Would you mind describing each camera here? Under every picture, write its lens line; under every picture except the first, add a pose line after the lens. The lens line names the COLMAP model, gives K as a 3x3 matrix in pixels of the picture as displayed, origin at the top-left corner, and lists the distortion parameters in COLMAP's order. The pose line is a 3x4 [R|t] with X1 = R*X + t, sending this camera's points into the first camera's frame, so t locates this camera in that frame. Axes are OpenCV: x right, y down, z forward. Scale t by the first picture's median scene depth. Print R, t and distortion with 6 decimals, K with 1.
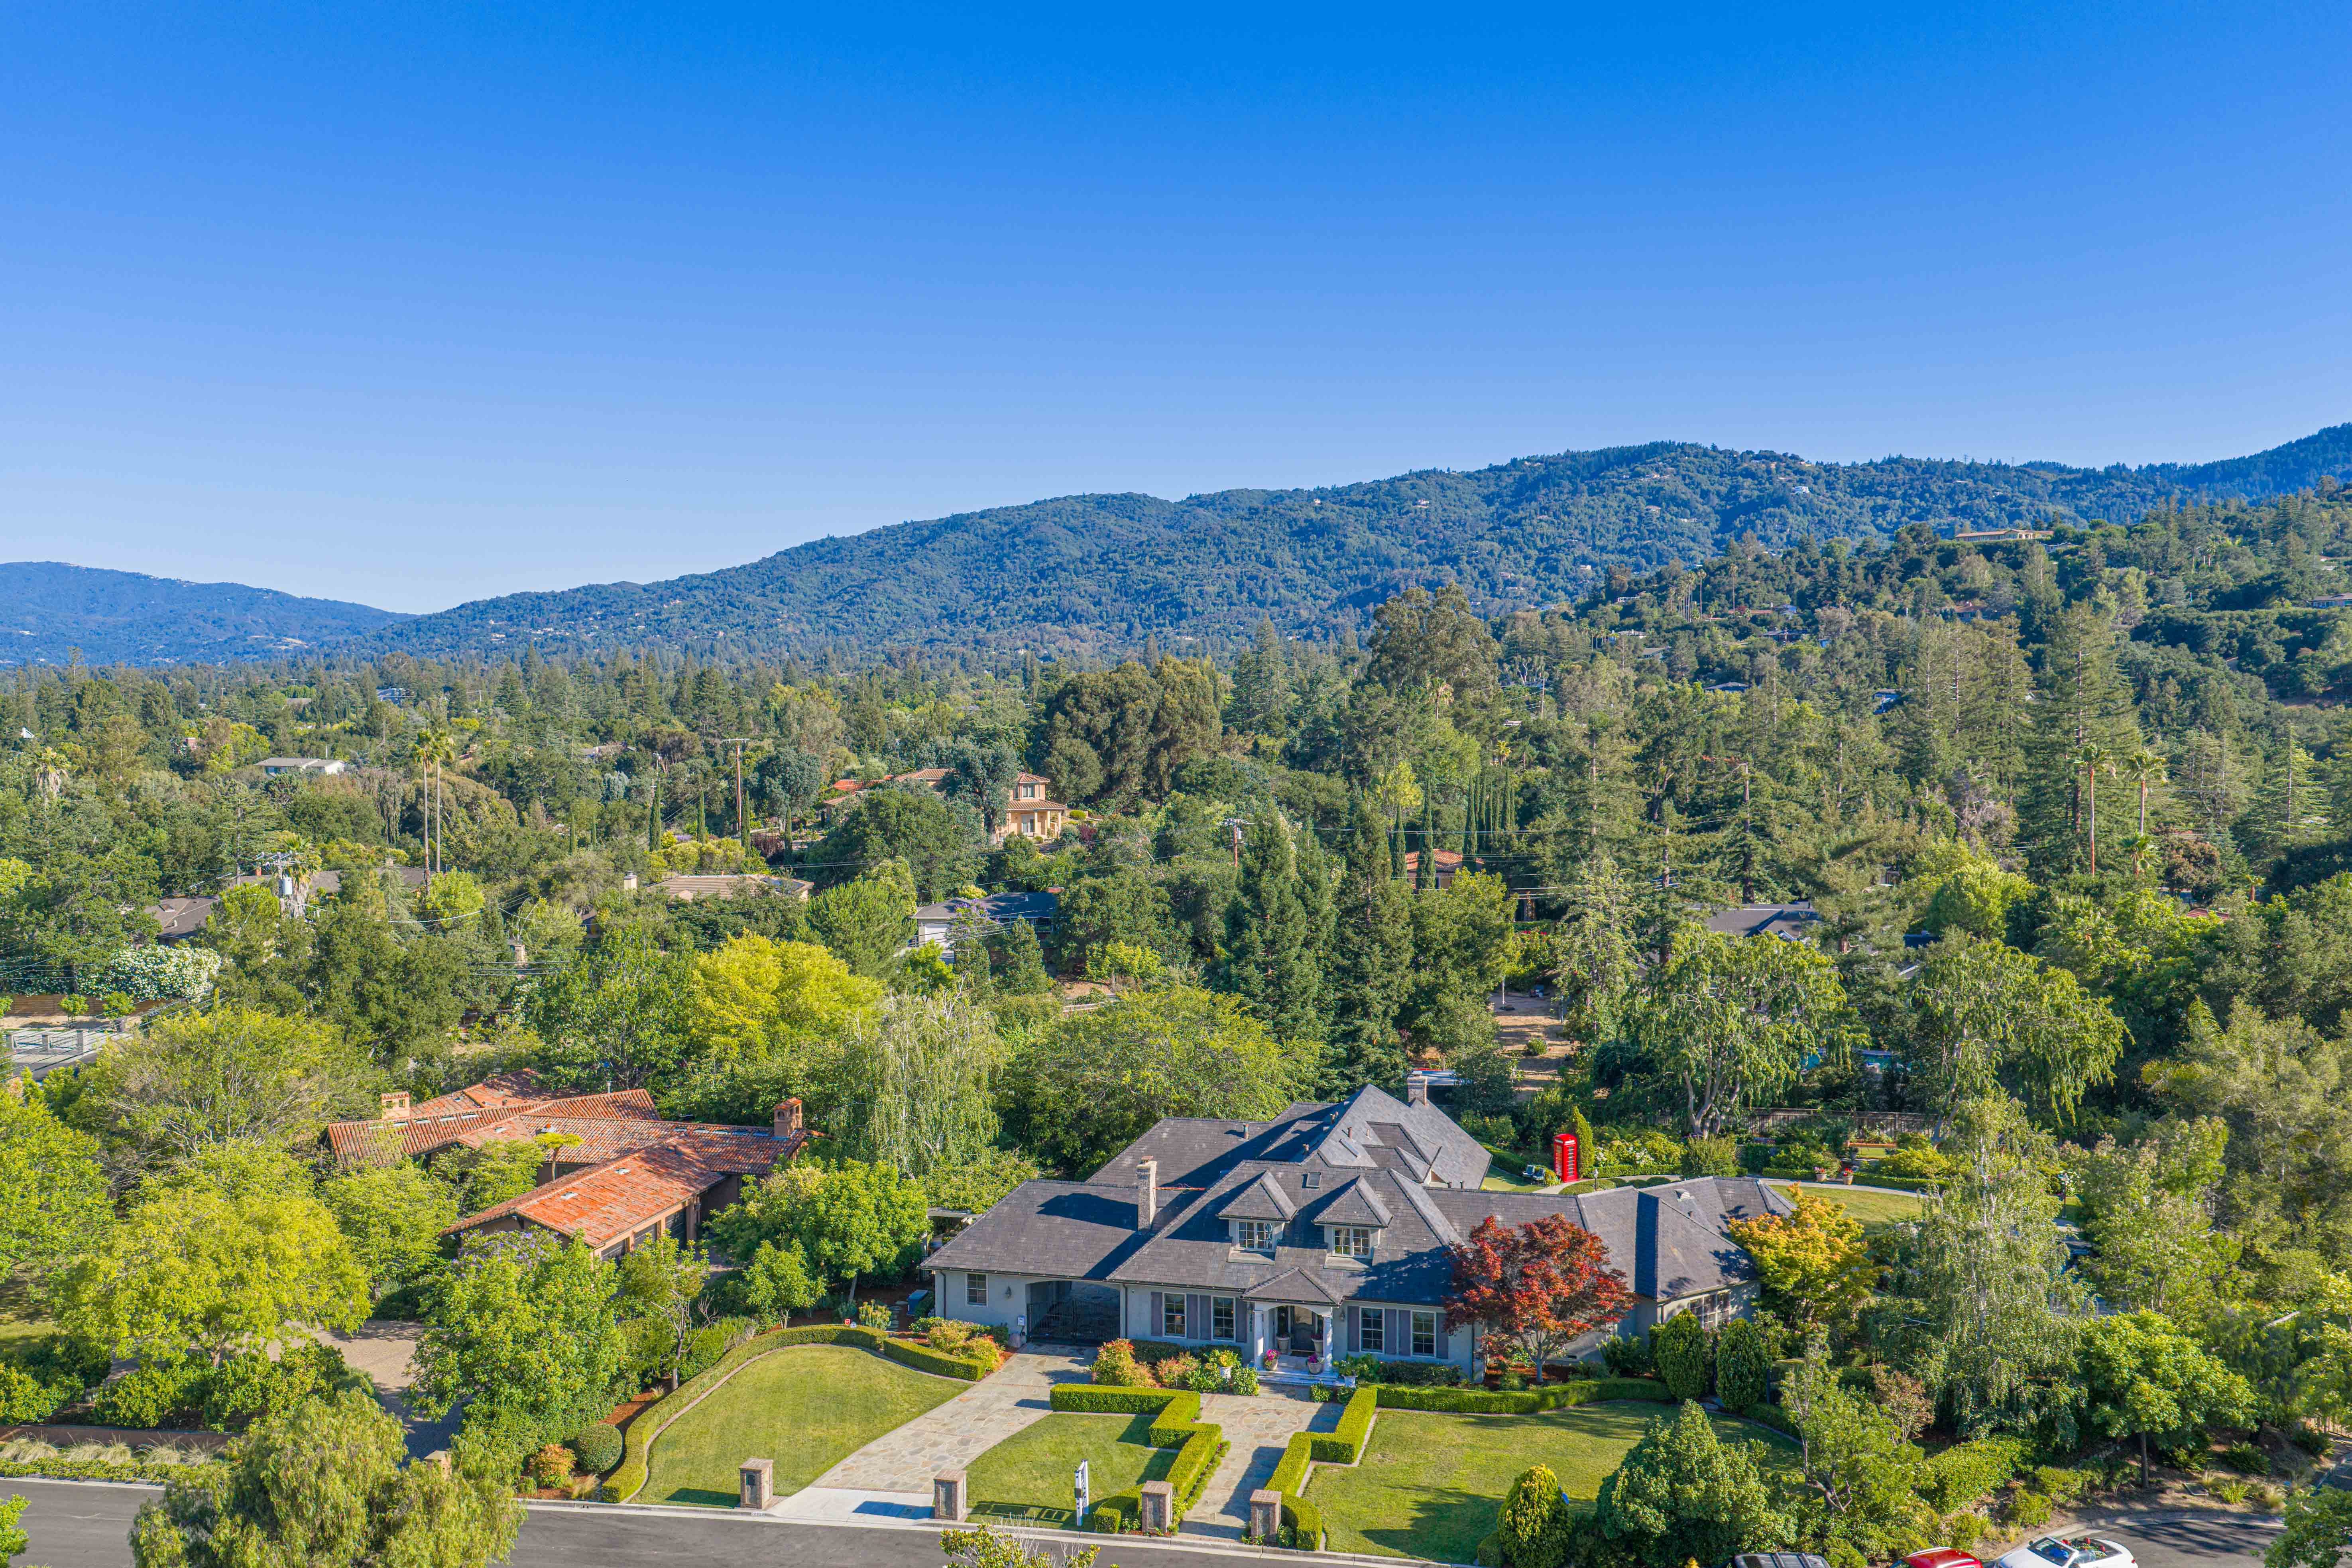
lens RADIAL K [[1975.2, 0, 1185.6], [0, 1975.2, 778.0], [0, 0, 1]] dist [0.027020, -0.047642]
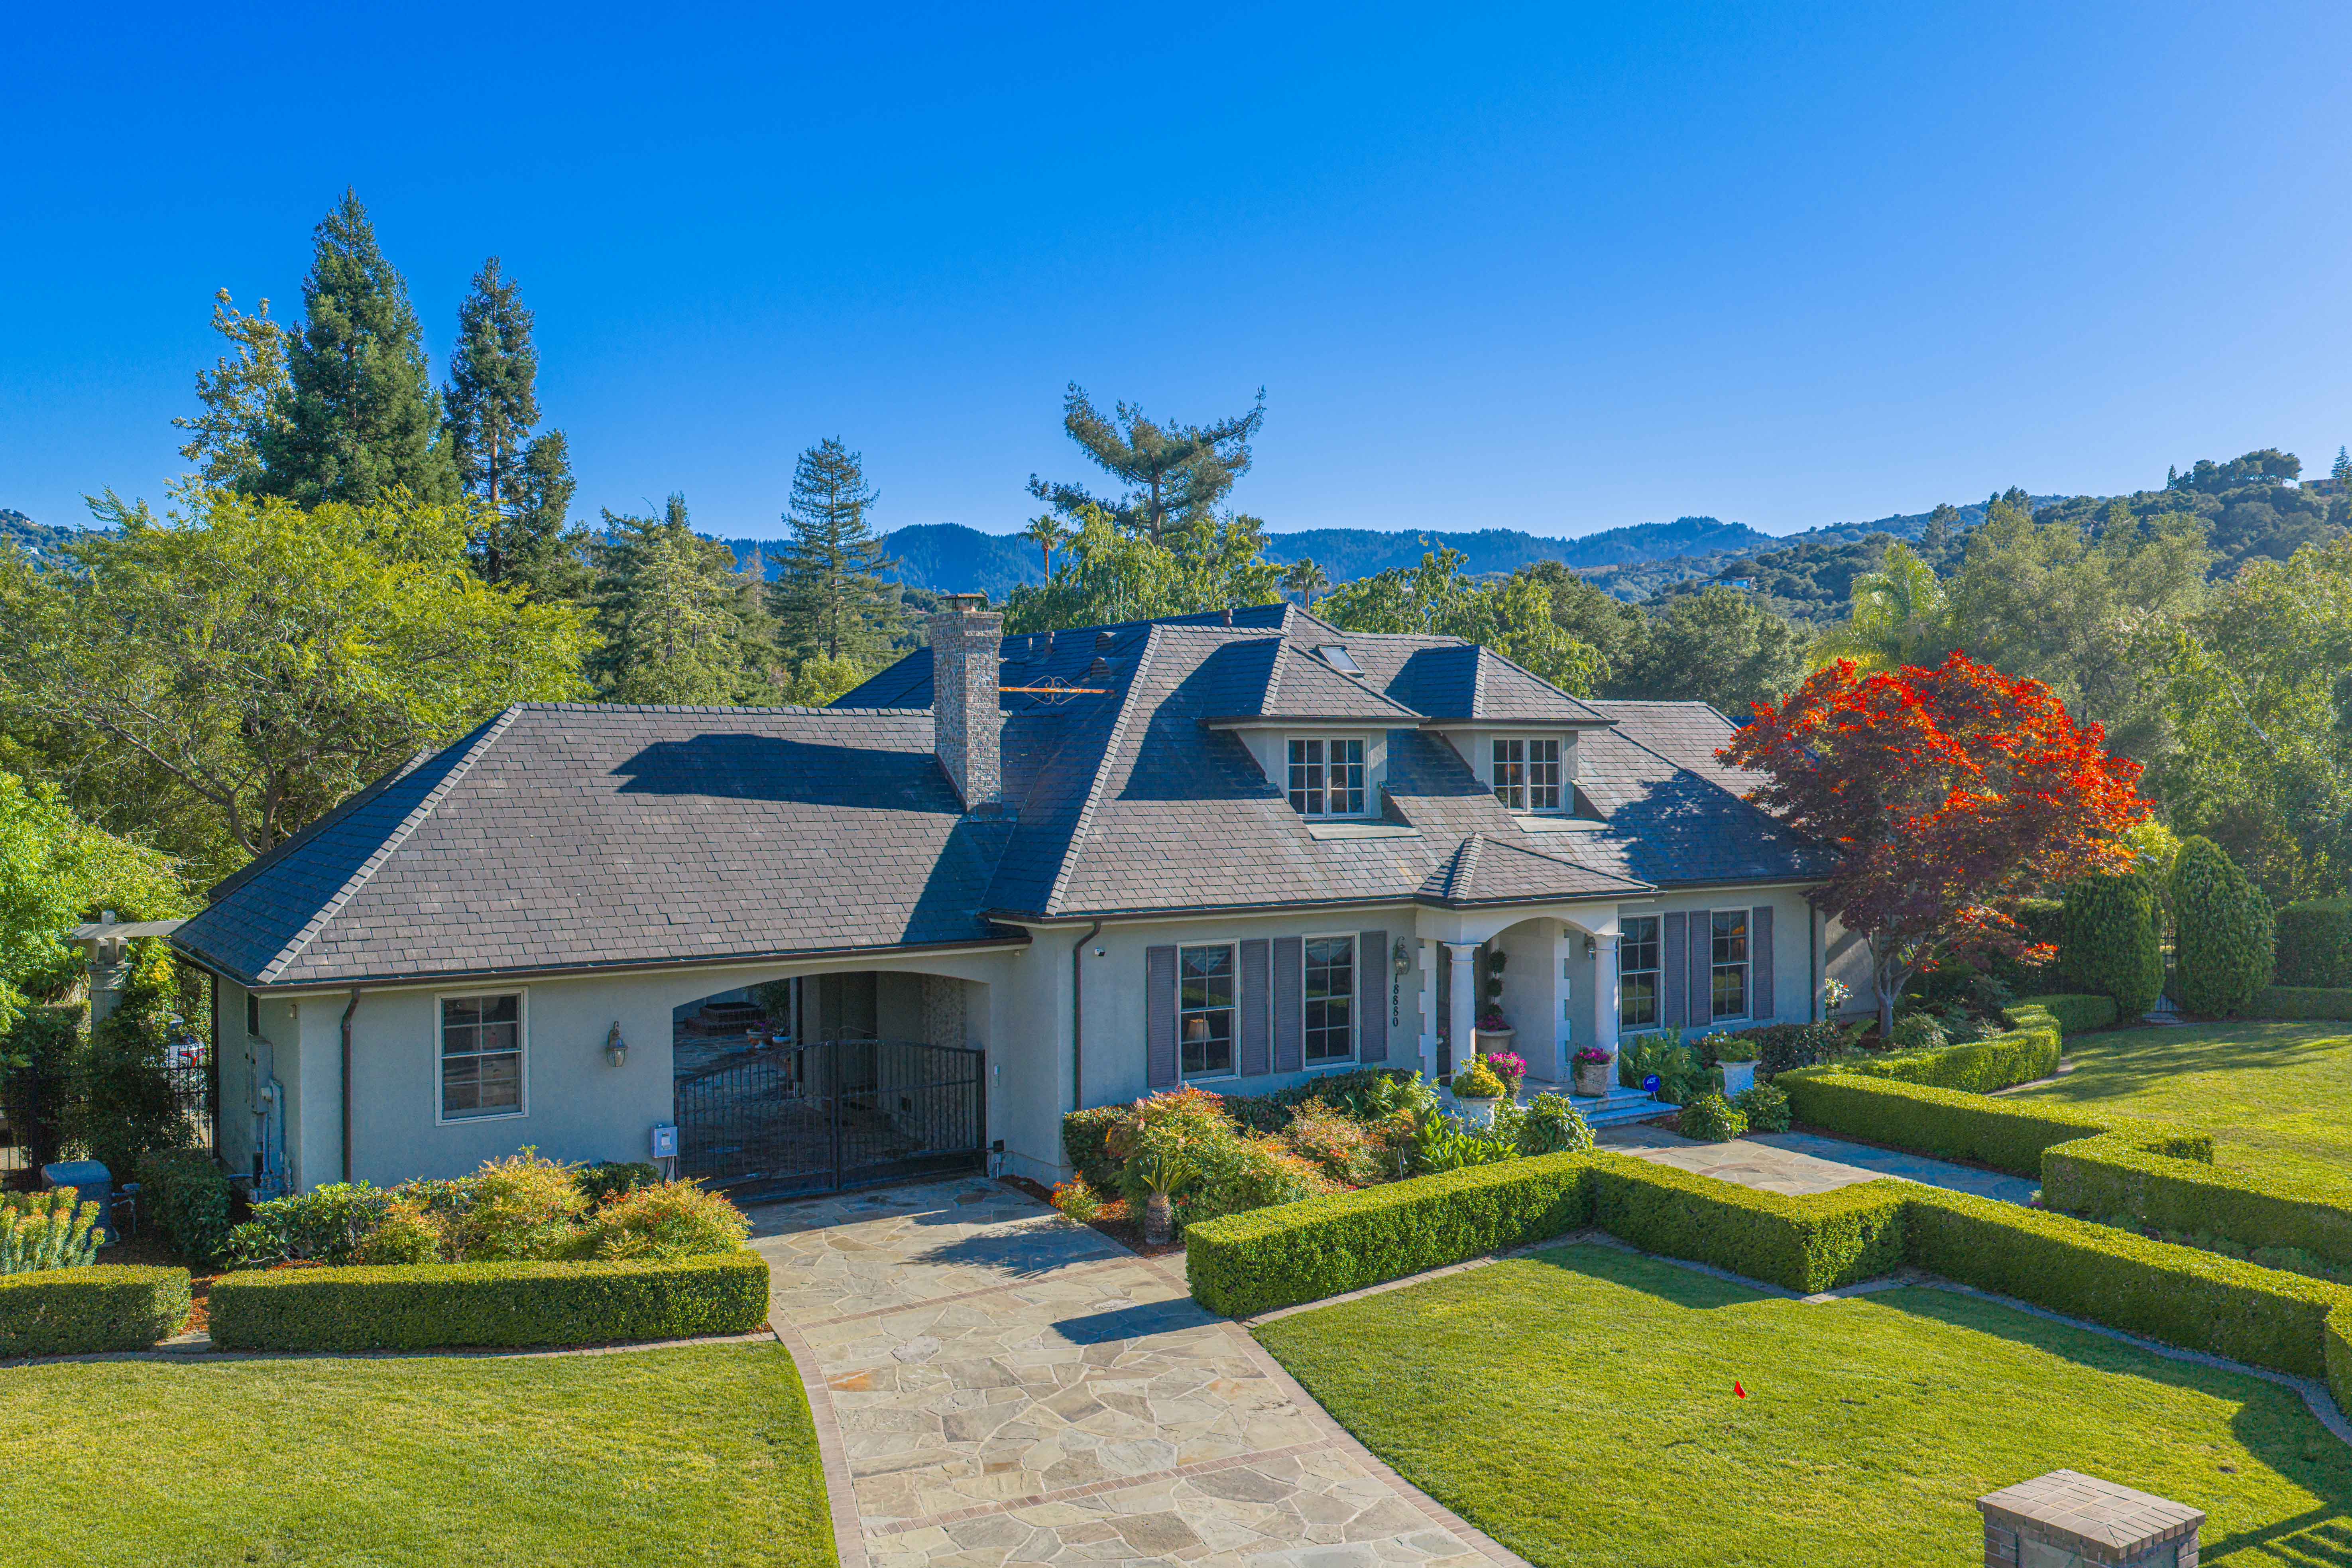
lens RADIAL K [[1975.2, 0, 1185.6], [0, 1975.2, 778.0], [0, 0, 1]] dist [0.027020, -0.047642]
pose [[0.670144, -0.002048, 0.742228, -0.239375], [0.037671, 0.998801, -0.031257, 0.234453], [-0.741274, 0.048907, 0.669418, 0.756661]]
